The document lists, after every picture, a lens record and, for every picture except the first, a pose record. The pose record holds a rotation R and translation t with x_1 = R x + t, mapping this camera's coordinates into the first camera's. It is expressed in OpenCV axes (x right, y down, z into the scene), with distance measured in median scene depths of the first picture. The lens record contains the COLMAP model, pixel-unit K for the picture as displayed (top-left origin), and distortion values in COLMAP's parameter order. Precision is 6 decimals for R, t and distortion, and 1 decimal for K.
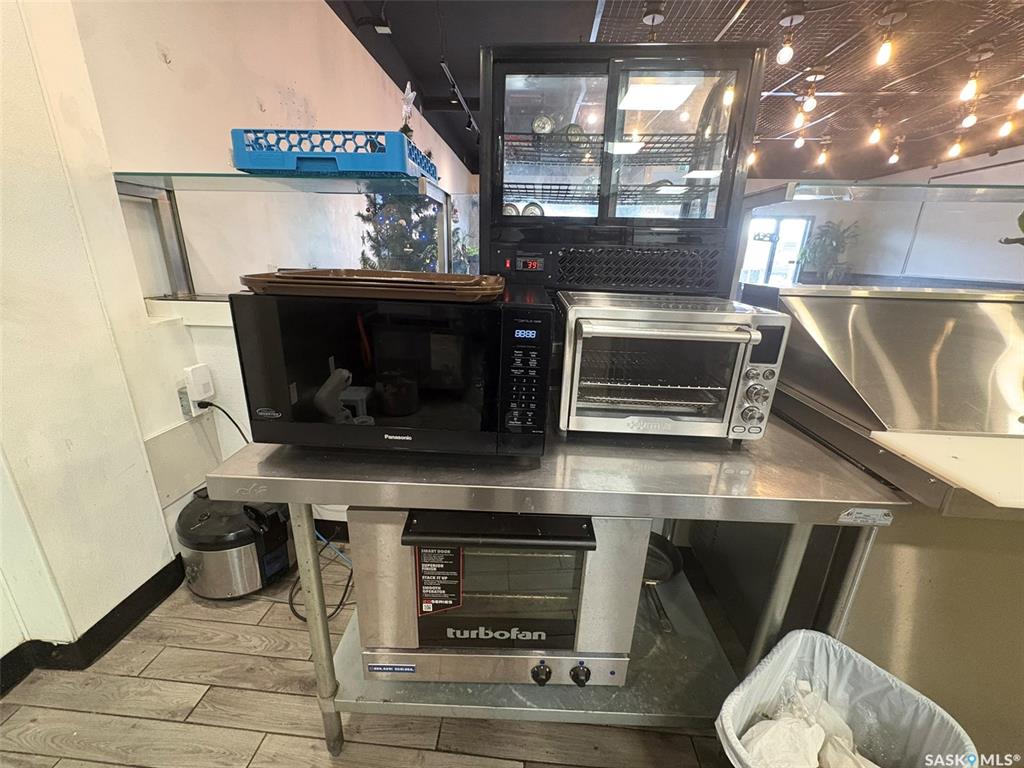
lens RADIAL K [[409.1, 0, 511.6], [0, 409.1, 383.9], [0, 0, 1]] dist [0.001042, 0.000475]
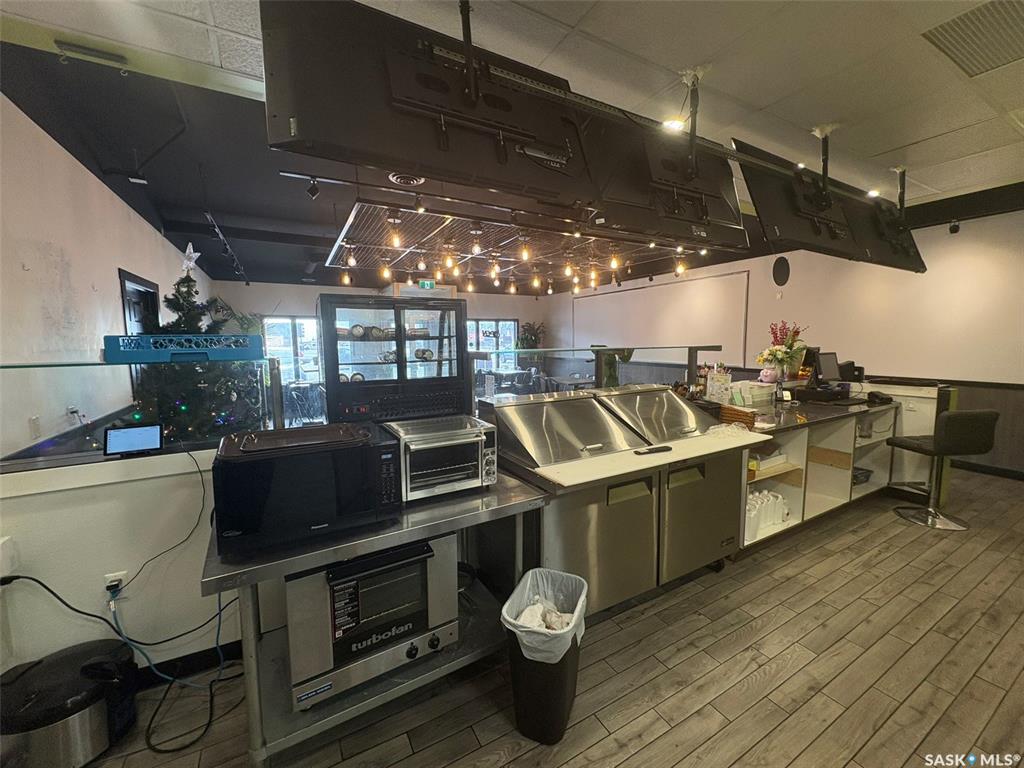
lens RADIAL K [[409.1, 0, 513.2], [0, 409.1, 379.9], [0, 0, 1]] dist [0.001042, 0.000475]
pose [[0.837767, -0.088664, 0.538781, -0.410665], [0.197231, 0.969246, -0.147178, -0.052454], [-0.509162, 0.229565, 0.829490, -0.919268]]
